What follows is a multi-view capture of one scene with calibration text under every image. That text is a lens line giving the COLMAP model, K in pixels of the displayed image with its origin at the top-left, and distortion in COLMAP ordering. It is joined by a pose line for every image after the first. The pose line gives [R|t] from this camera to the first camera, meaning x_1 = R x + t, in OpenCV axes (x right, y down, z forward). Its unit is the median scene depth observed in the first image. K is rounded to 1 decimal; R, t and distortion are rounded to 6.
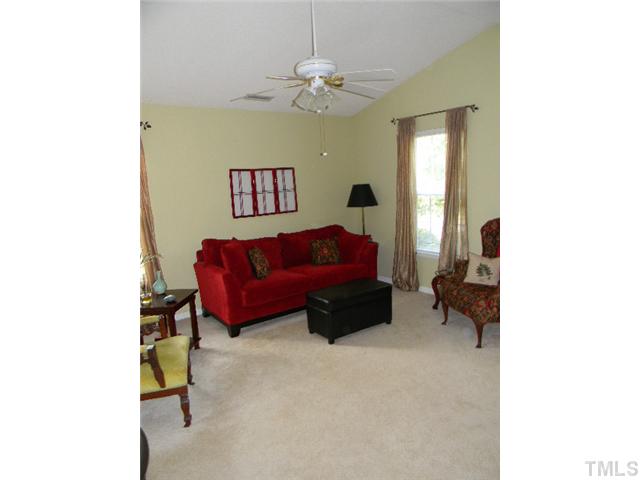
lens RADIAL K [[379.6, 0, 319.4], [0, 379.6, 236.3], [0, 0, 1]] dist [-0.034322, -0.000022]
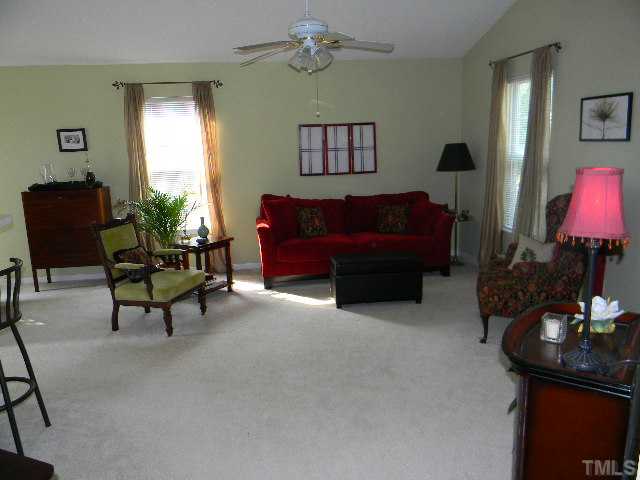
lens RADIAL K [[511.9, 0, 320.4], [0, 511.9, 241.4], [0, 0, 1]] dist [0.006181, -0.021853]
pose [[0.874866, 0.115051, -0.470502, 0.438788], [-0.082492, 0.992580, 0.089326, -0.002032], [0.477289, -0.039336, 0.877866, -0.131115]]
